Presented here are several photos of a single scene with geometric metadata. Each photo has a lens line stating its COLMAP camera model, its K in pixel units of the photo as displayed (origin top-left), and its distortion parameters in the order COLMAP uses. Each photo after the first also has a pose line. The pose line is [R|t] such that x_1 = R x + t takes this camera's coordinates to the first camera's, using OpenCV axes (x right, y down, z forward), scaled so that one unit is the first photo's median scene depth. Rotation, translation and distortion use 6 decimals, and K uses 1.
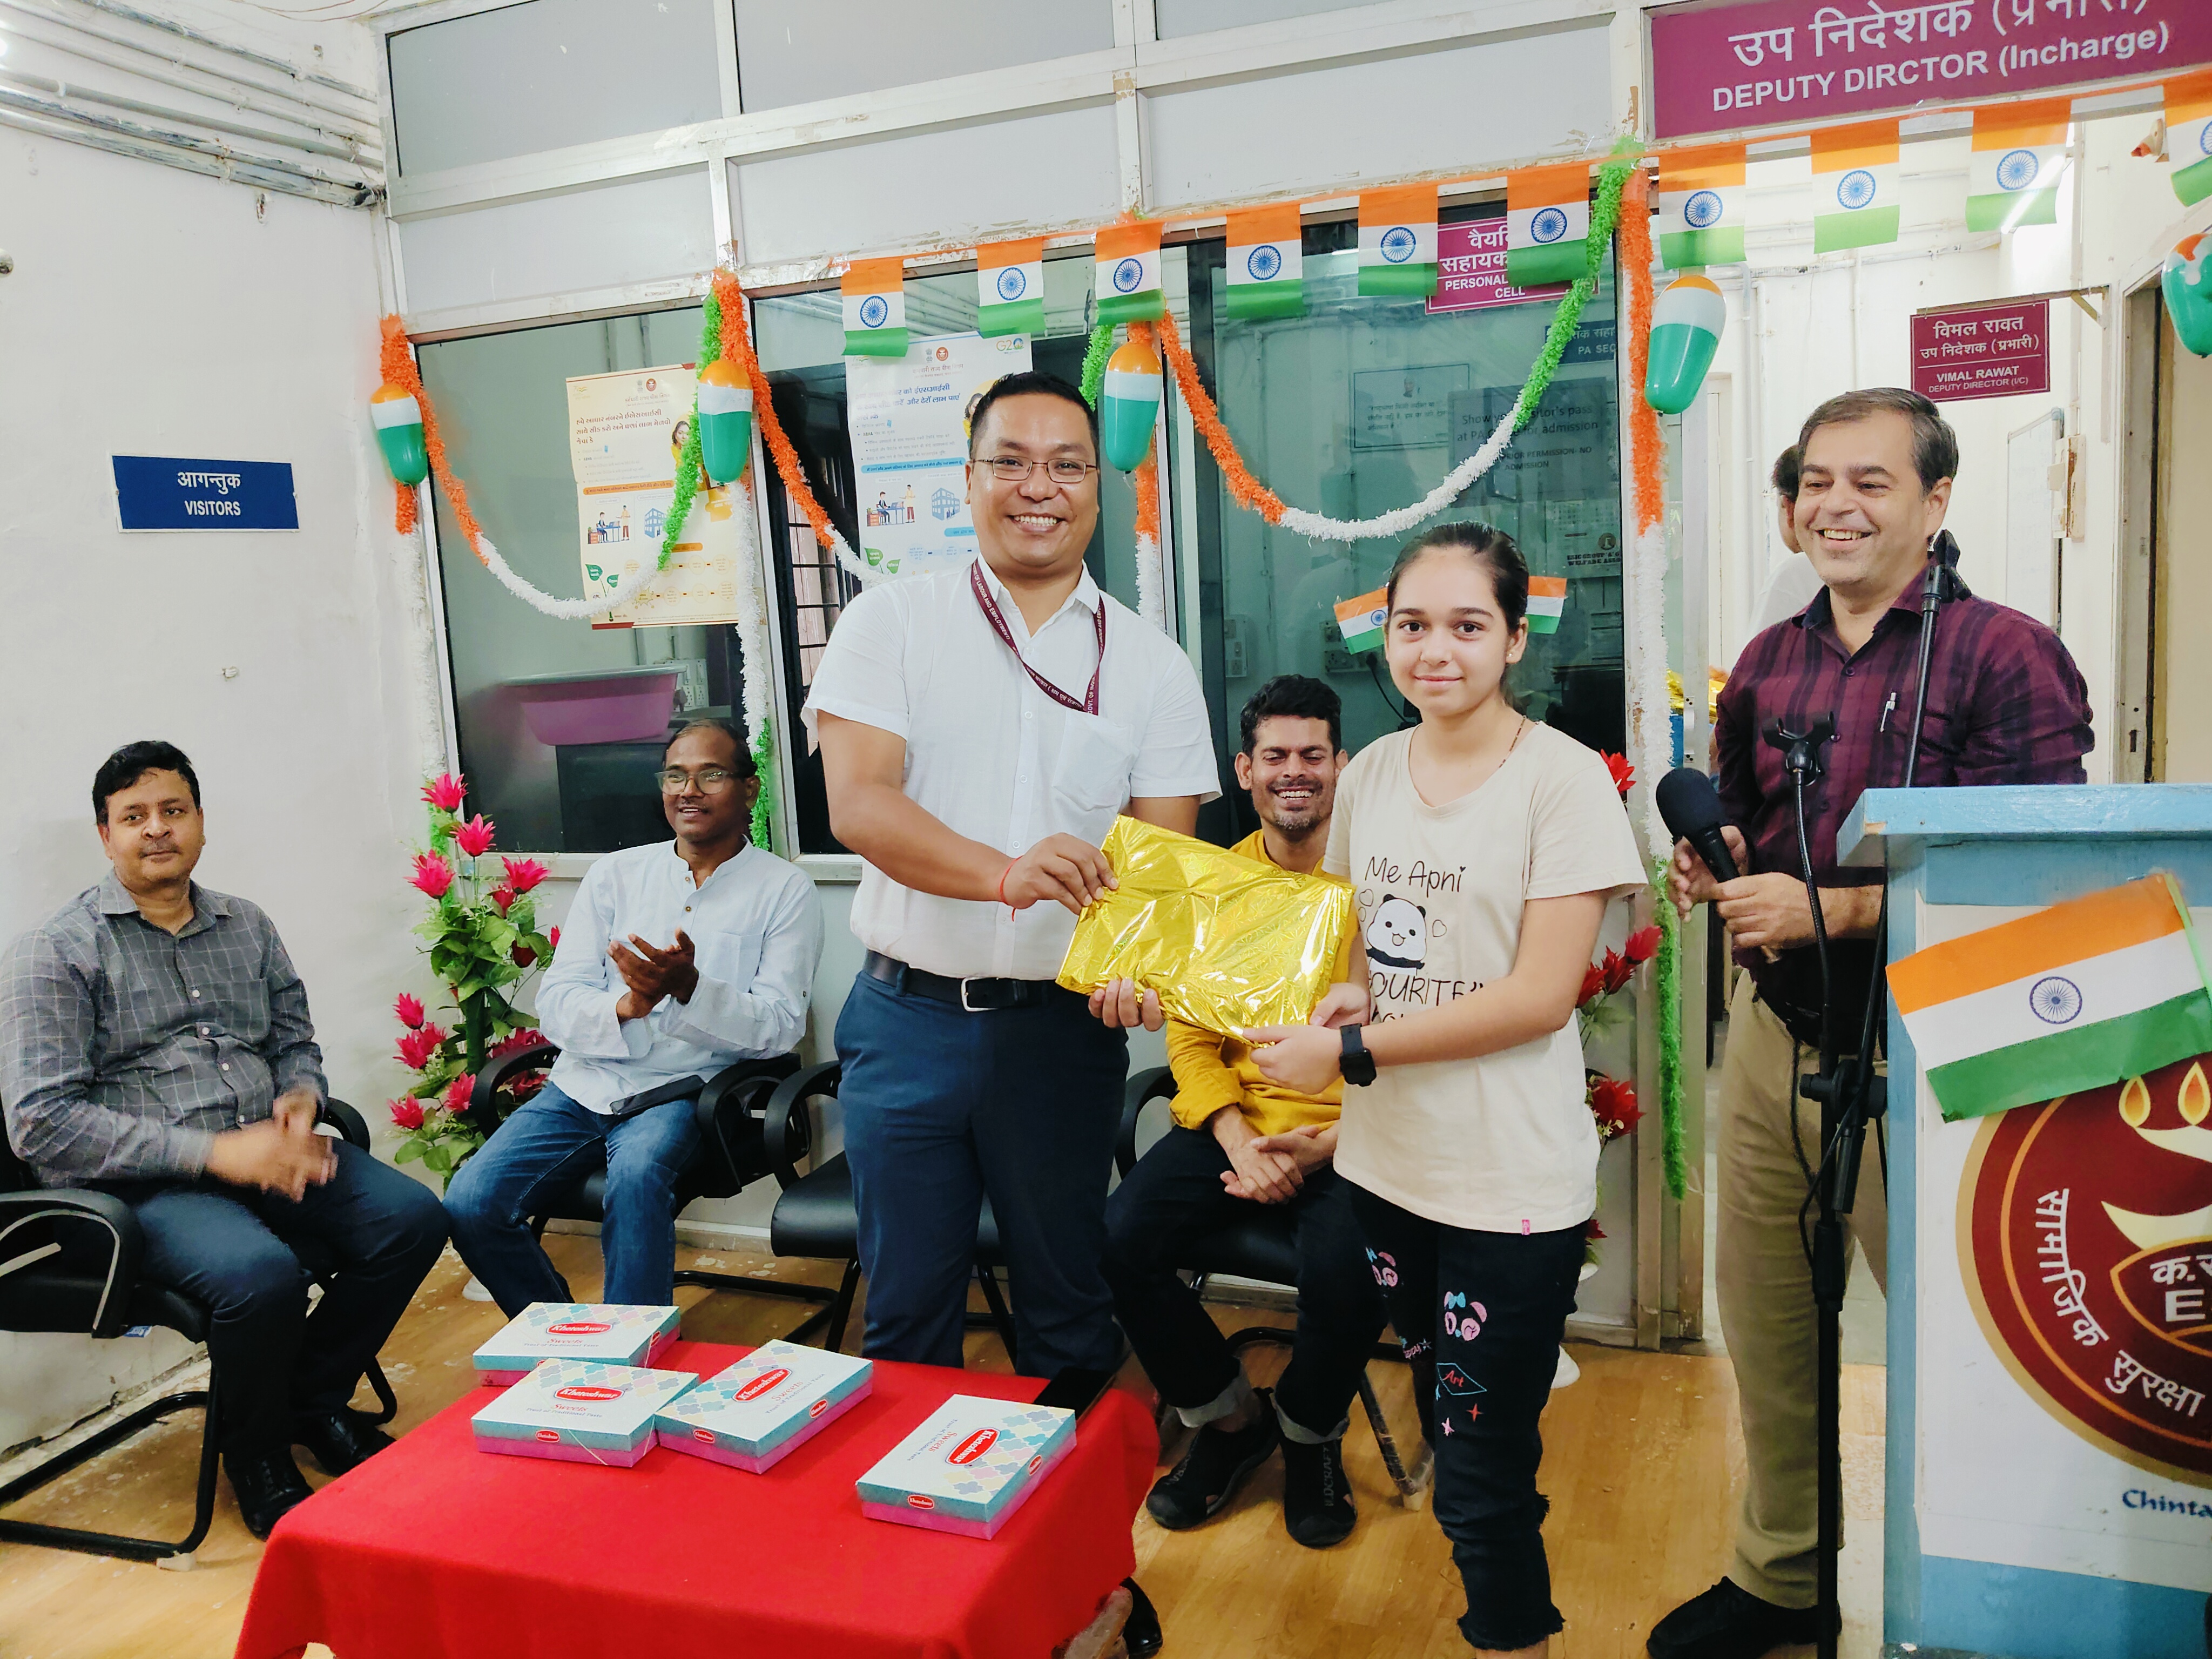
lens RADIAL K [[1719.4, 0, 1106.3], [0, 1719.4, 820.0], [0, 0, 1]] dist [-0.006134, -0.046975]
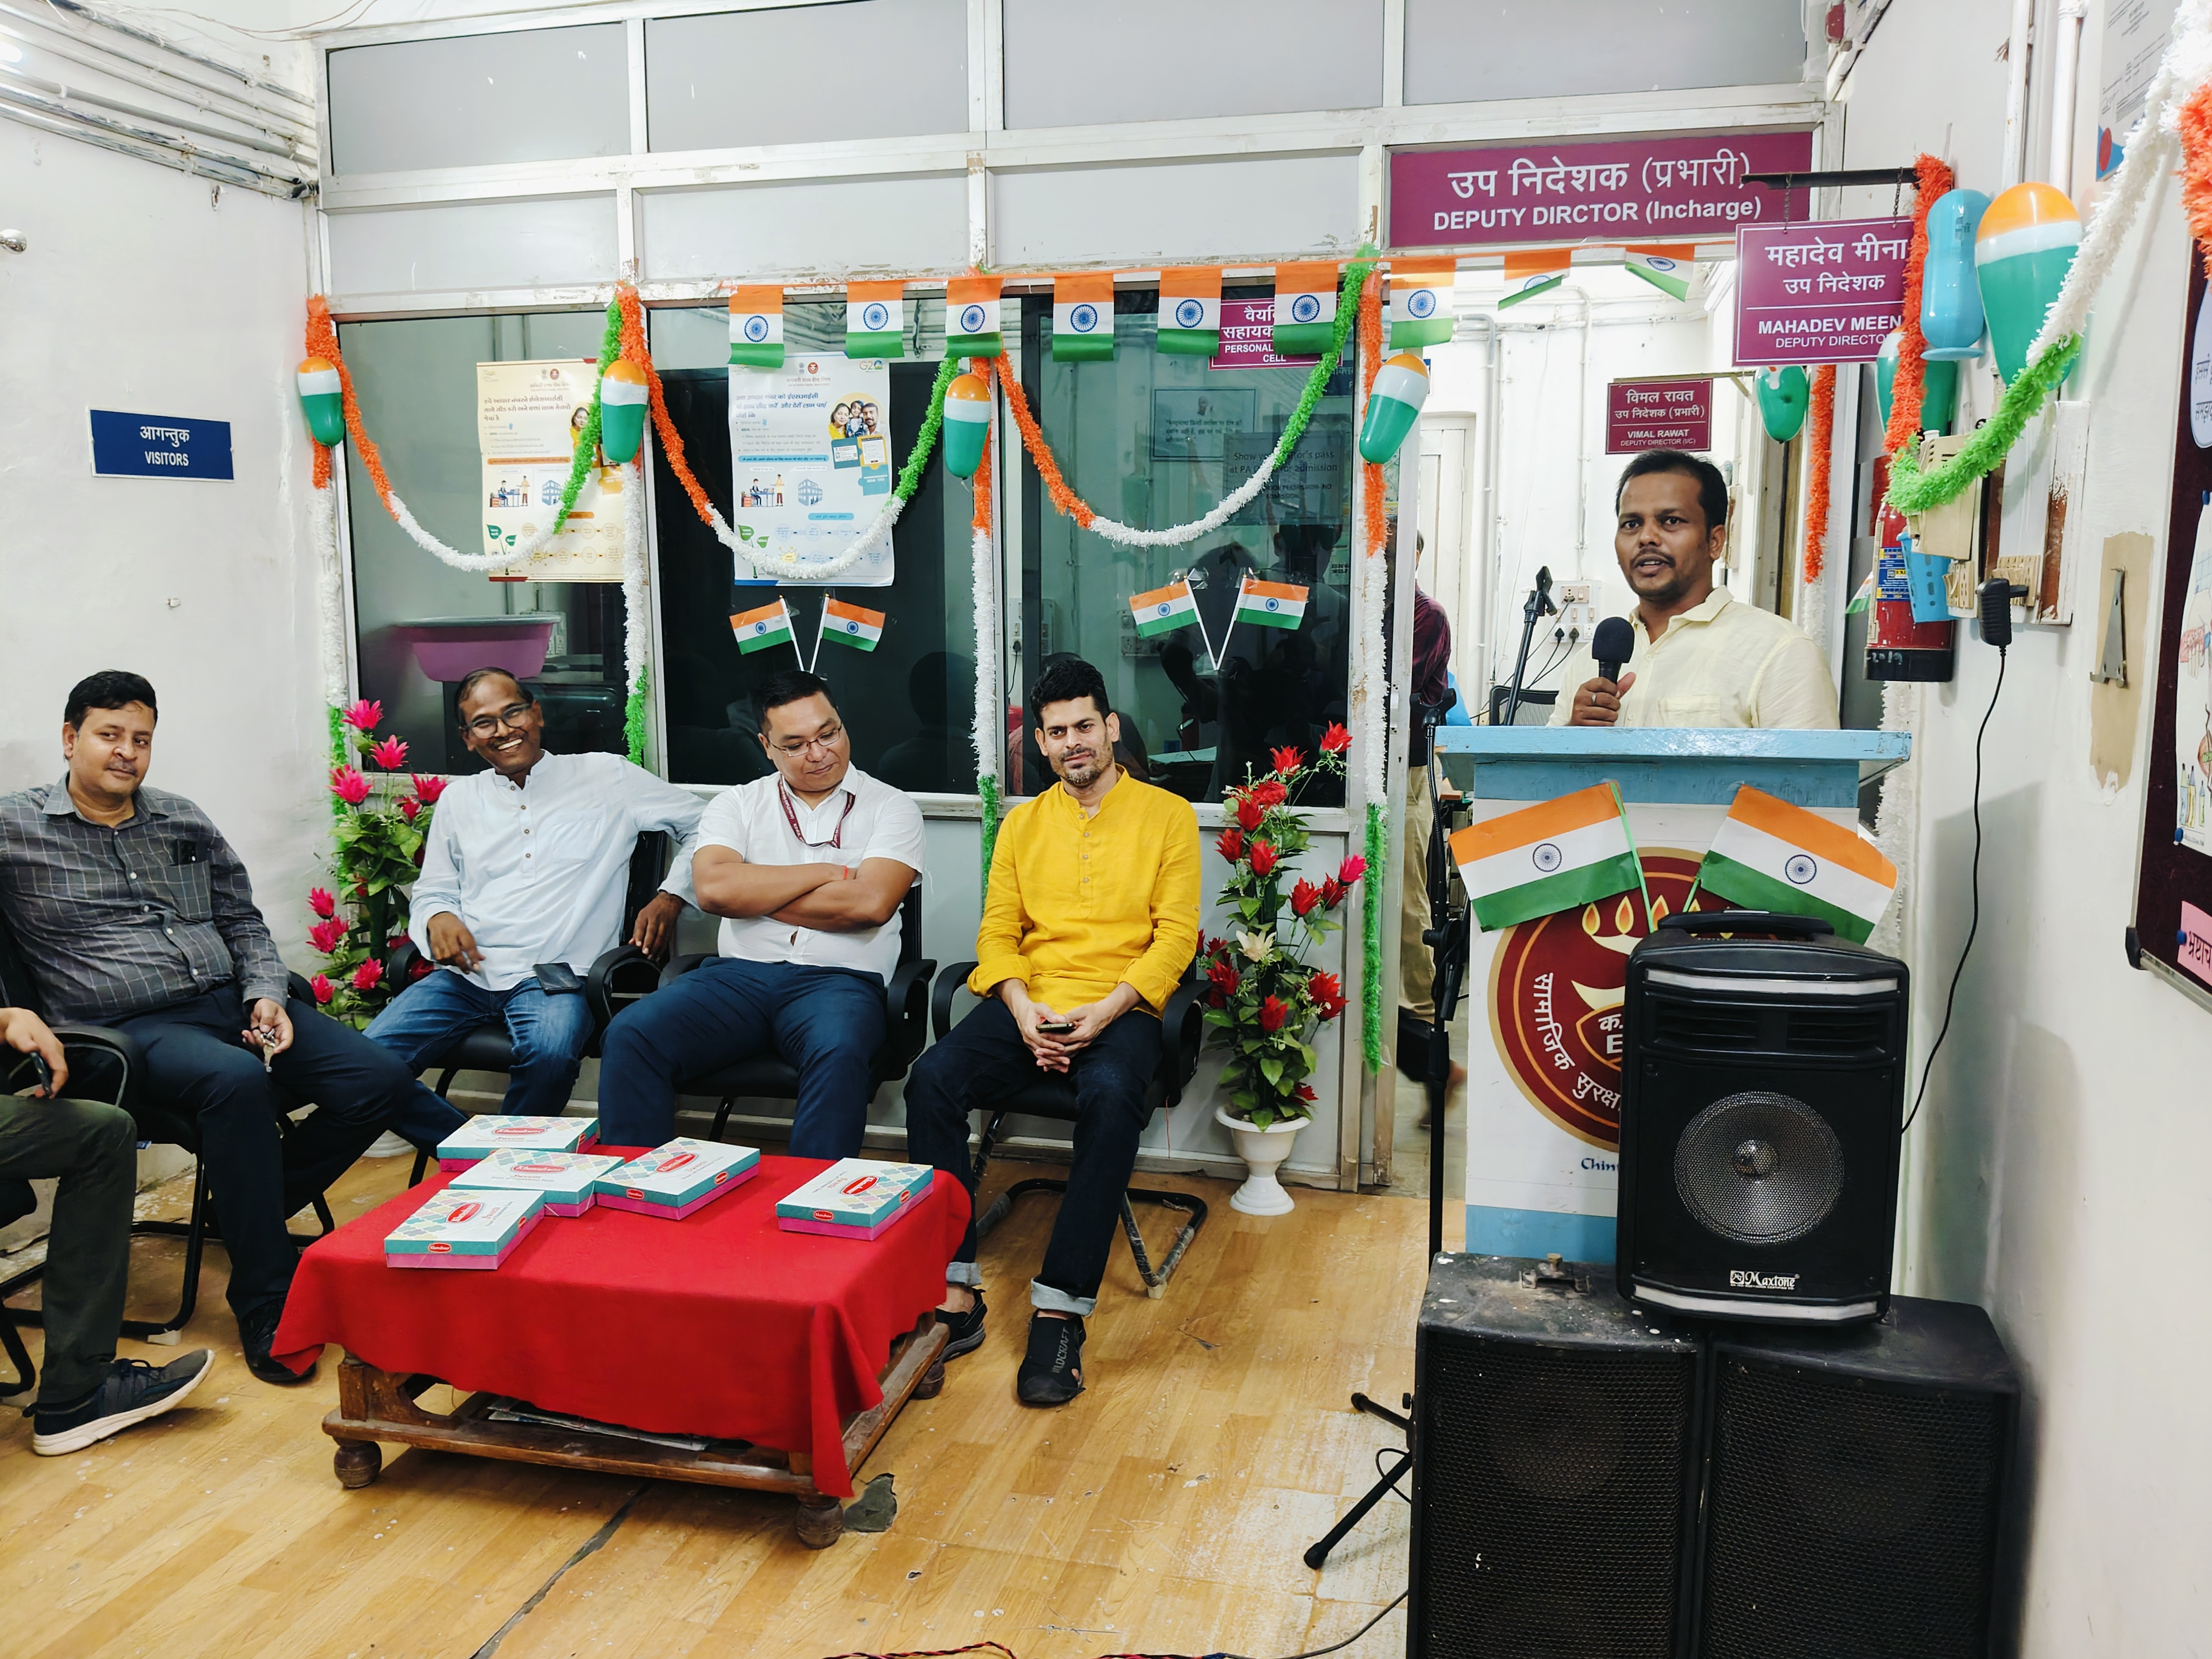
lens RADIAL K [[1719.4, 0, 1104.5], [0, 1719.4, 843.7], [0, 0, 1]] dist [-0.006134, -0.046975]
pose [[0.991585, 0.037630, 0.123865, -0.030107], [-0.040417, 0.998982, 0.020060, 0.028571], [-0.122984, -0.024898, 0.992096, -0.227505]]
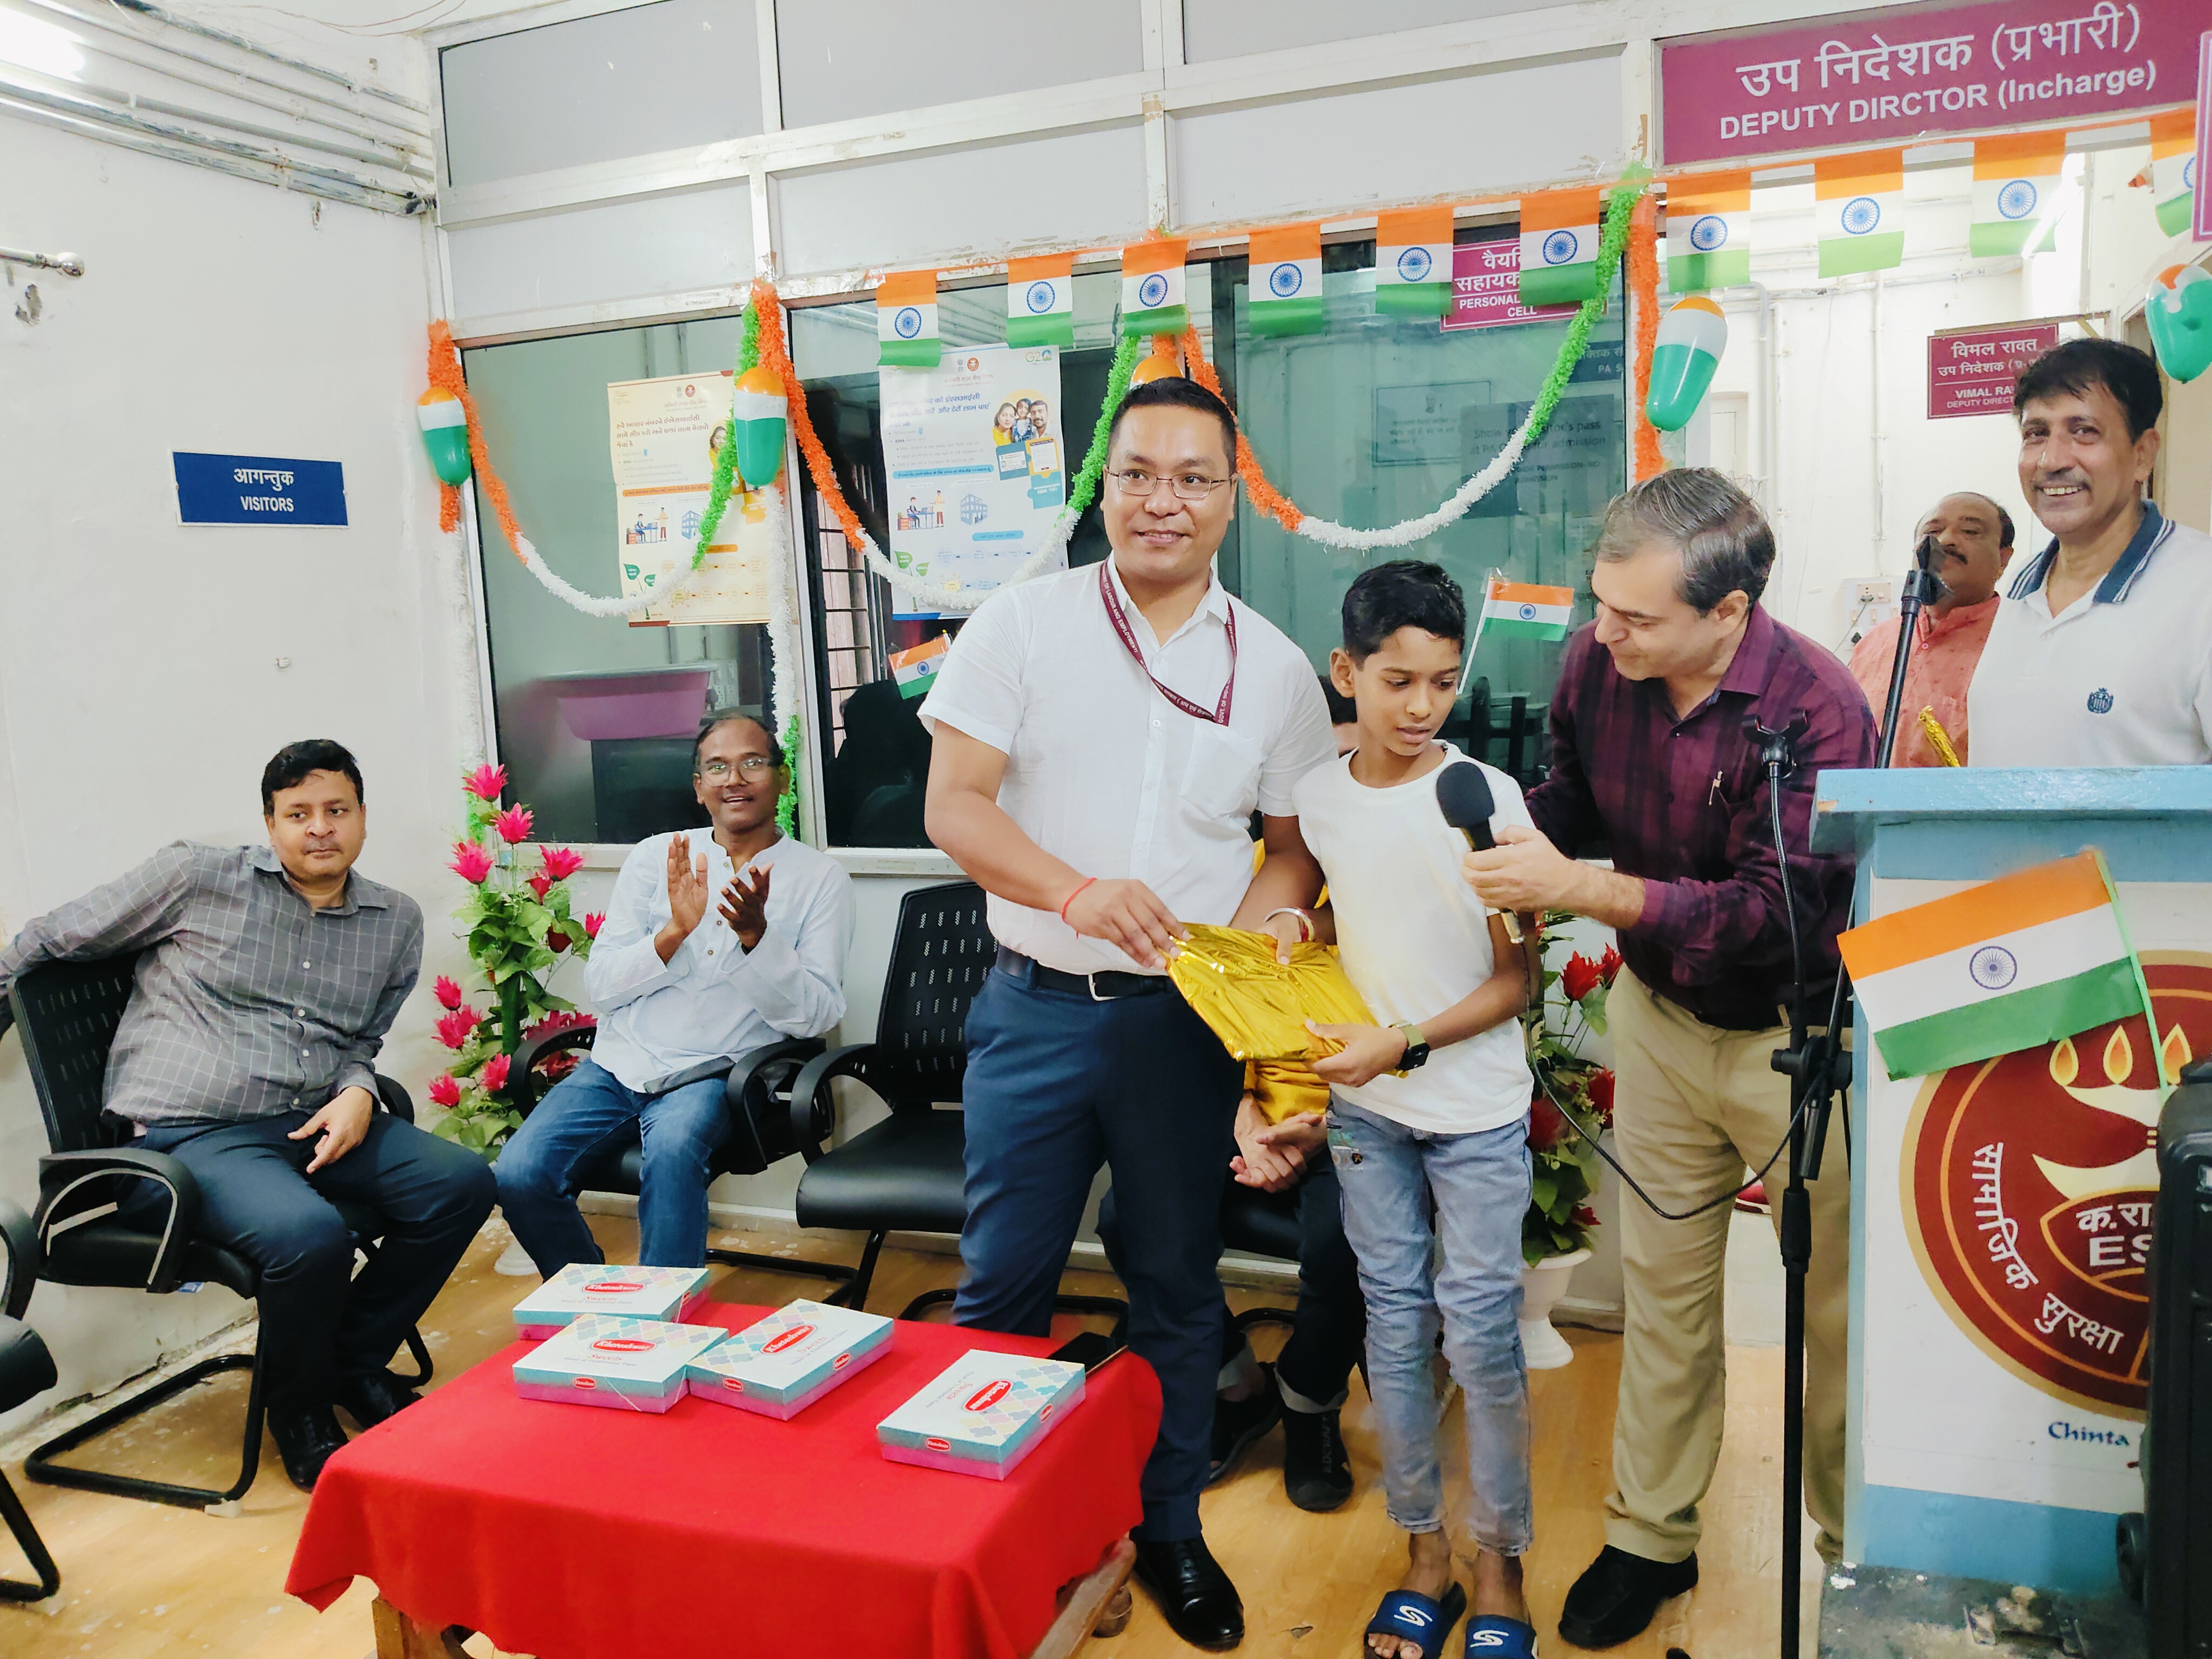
lens RADIAL K [[1719.4, 0, 1114.1], [0, 1719.4, 843.8], [0, 0, 1]] dist [-0.006134, -0.046975]
pose [[0.999851, 0.015360, -0.007940, 0.002210], [-0.015329, 0.999875, 0.003902, 0.011730], [0.007999, -0.003780, 0.999961, -0.034083]]
